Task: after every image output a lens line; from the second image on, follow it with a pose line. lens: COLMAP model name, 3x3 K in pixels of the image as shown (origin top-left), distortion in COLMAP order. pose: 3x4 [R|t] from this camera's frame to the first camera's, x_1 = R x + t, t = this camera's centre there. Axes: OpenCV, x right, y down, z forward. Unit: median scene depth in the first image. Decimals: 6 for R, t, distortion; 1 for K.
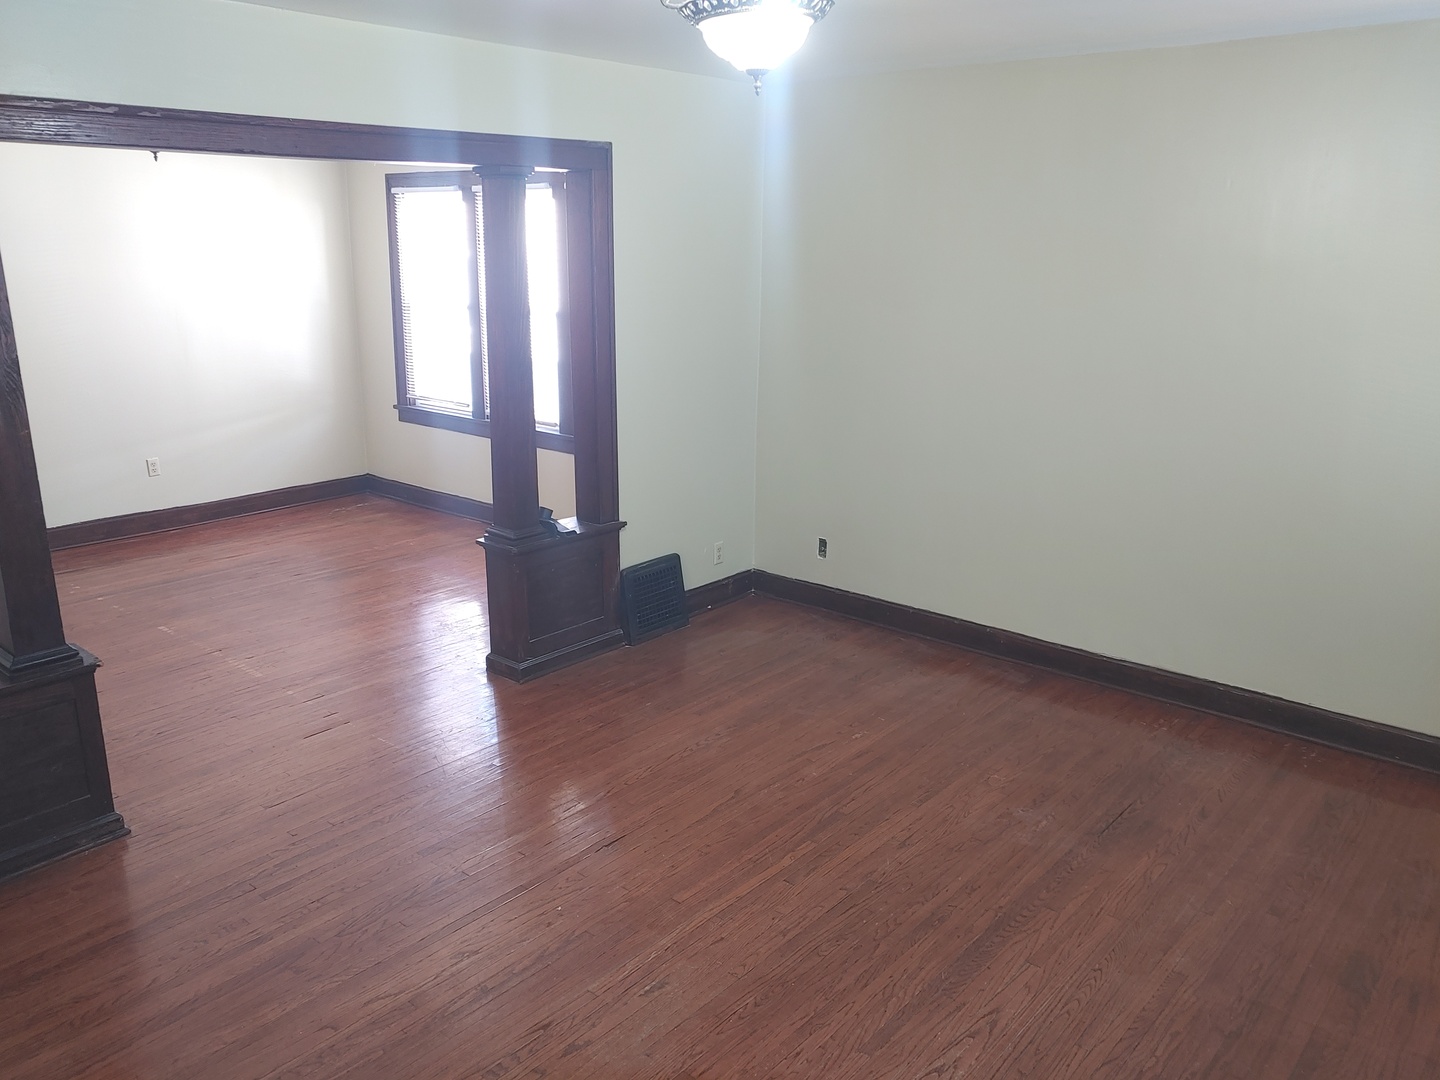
lens RADIAL K [[1119.3, 0, 726.1], [0, 1119.3, 554.2], [0, 0, 1]] dist [0.015826, 0.002807]
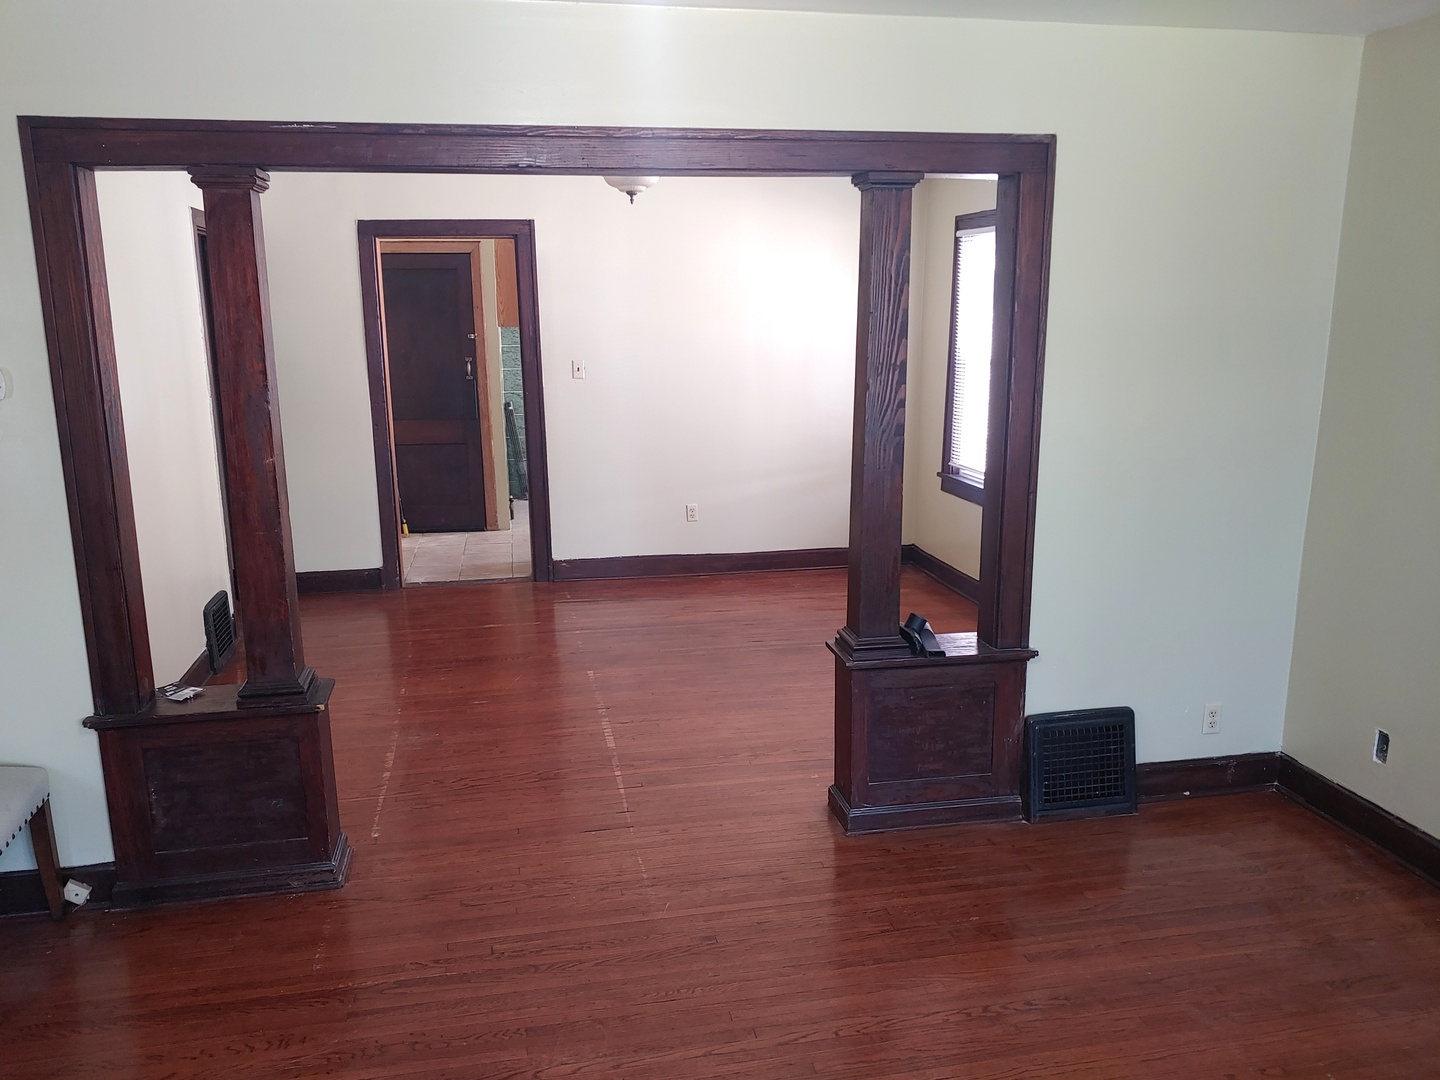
lens RADIAL K [[1130.5, 0, 714.0], [0, 1130.5, 537.0], [0, 0, 1]] dist [-0.001359, -0.003444]
pose [[0.783727, 0.118731, -0.609651, 0.172173], [-0.164120, 0.986259, -0.018905, -0.050599], [0.599030, 0.114873, 0.792444, 0.269761]]
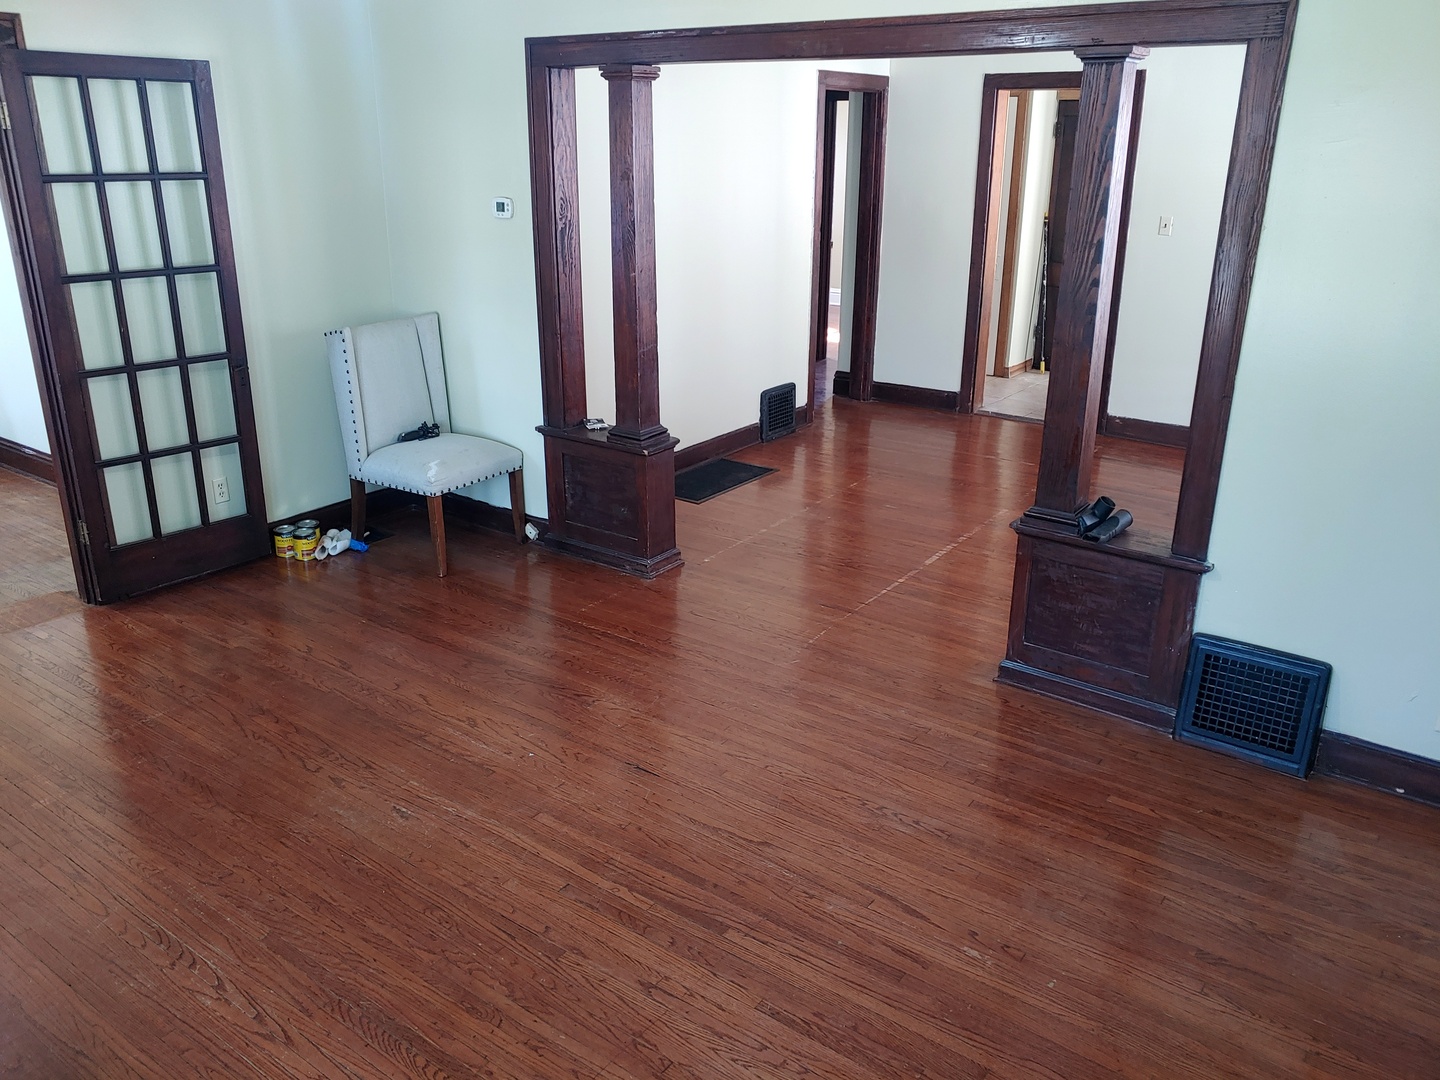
lens RADIAL K [[1126.3, 0, 718.9], [0, 1126.3, 538.0], [0, 0, 1]] dist [0.012029, -0.004822]
pose [[0.068890, 0.337733, -0.938718, 0.495813], [-0.283173, 0.908871, 0.306213, -0.160757], [0.956591, 0.244724, 0.158249, 0.565340]]
